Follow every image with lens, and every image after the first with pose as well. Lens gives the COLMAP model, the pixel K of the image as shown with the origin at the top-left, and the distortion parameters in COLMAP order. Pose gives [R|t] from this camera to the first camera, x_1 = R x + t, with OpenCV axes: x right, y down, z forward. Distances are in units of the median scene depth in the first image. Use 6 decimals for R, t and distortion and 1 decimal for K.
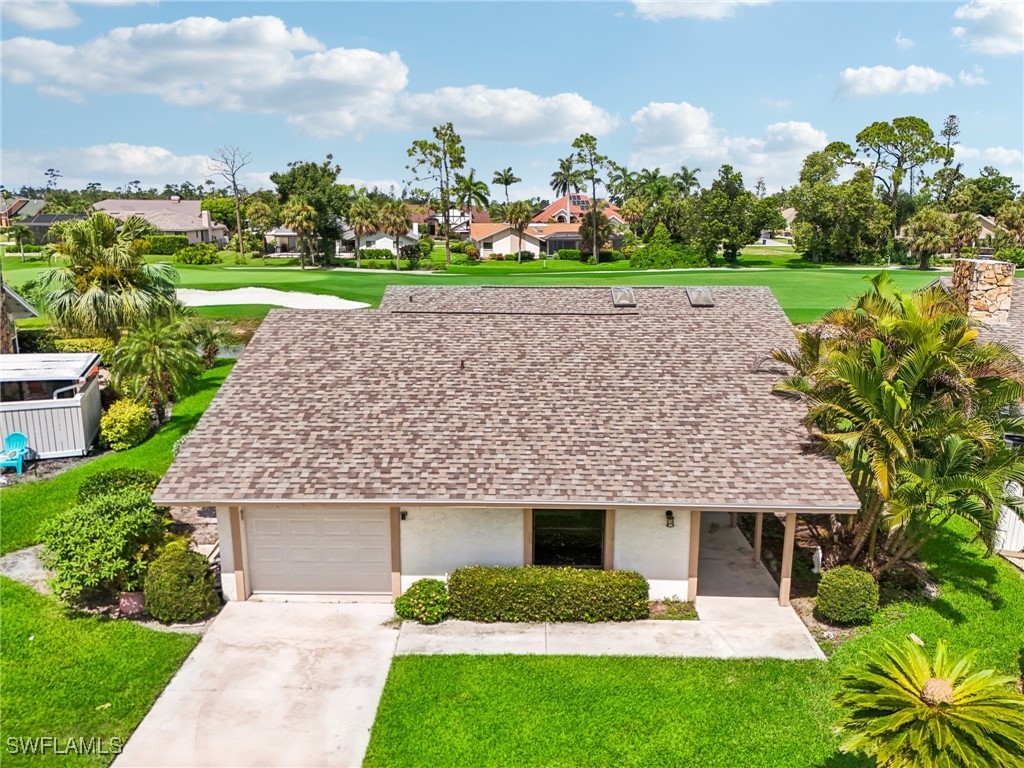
lens RADIAL K [[781.9, 0, 512.5], [0, 781.9, 390.7], [0, 0, 1]] dist [0.072562, -0.076390]
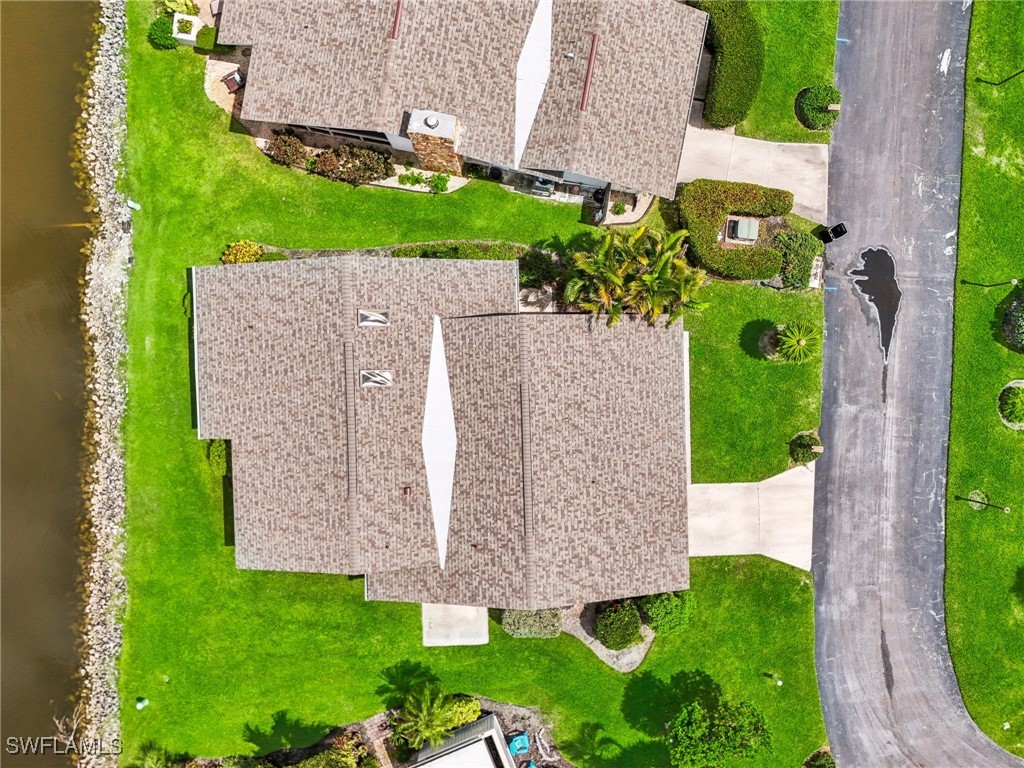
lens RADIAL K [[781.9, 0, 505.7], [0, 781.9, 388.0], [0, 0, 1]] dist [0.072562, -0.076390]
pose [[-0.039673, -0.999051, -0.017967, 0.134713], [0.197720, -0.025475, 0.979928, -1.259362], [-0.979455, 0.035325, 0.198543, 0.535300]]
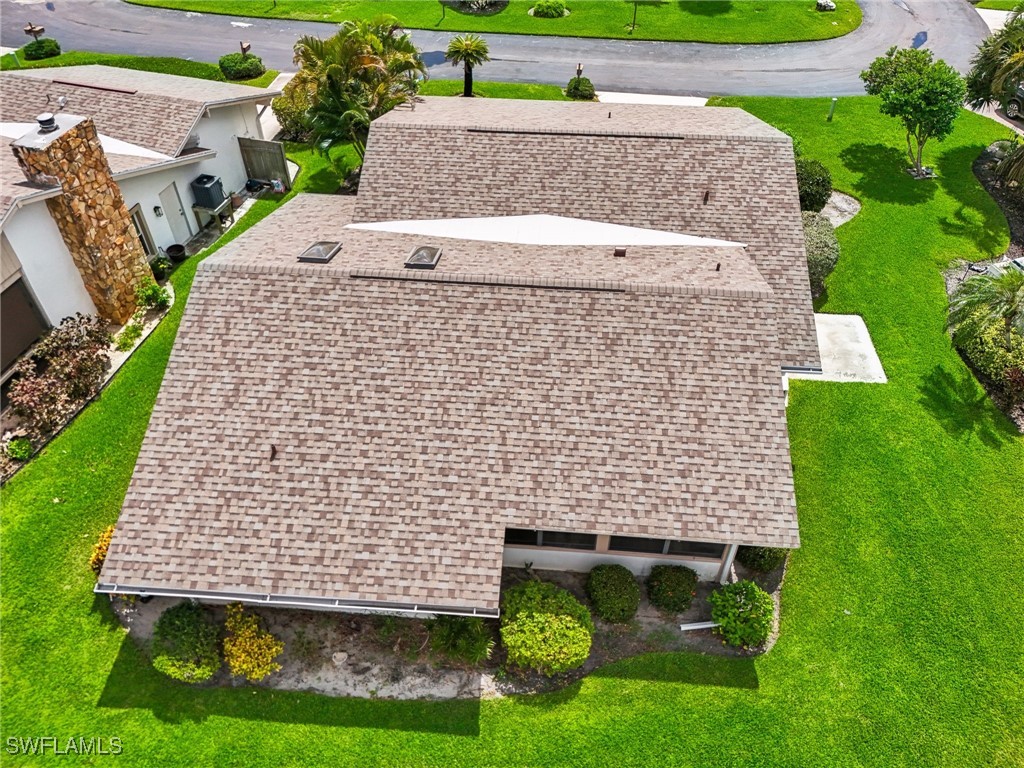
lens RADIAL K [[781.9, 0, 515.3], [0, 781.9, 385.0], [0, 0, 1]] dist [0.072562, -0.076390]
pose [[-0.998397, -0.043783, 0.035862, 0.021151], [0.005103, 0.561428, 0.827510, -0.616289], [-0.056365, 0.826366, -0.560305, 1.478344]]
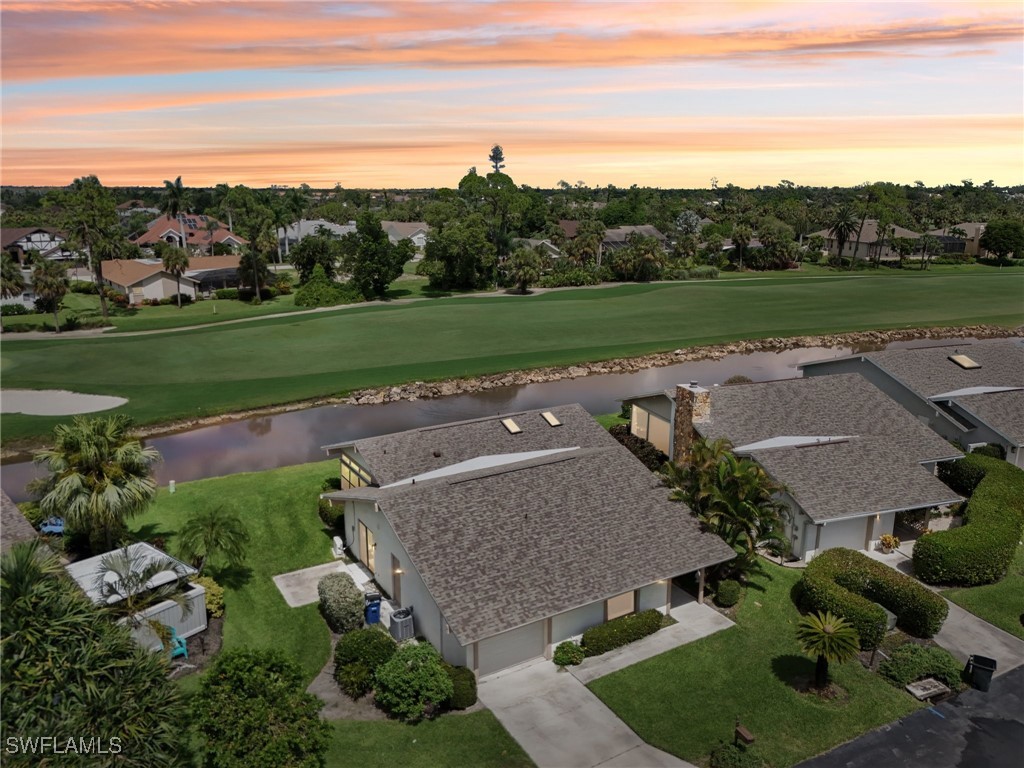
lens RADIAL K [[781.9, 0, 517.4], [0, 781.9, 381.3], [0, 0, 1]] dist [0.072562, -0.076390]
pose [[0.845767, -0.129542, 0.517588, -0.619609], [0.118884, 0.991445, 0.053877, -0.280568], [-0.520140, 0.015965, 0.853932, -0.324485]]
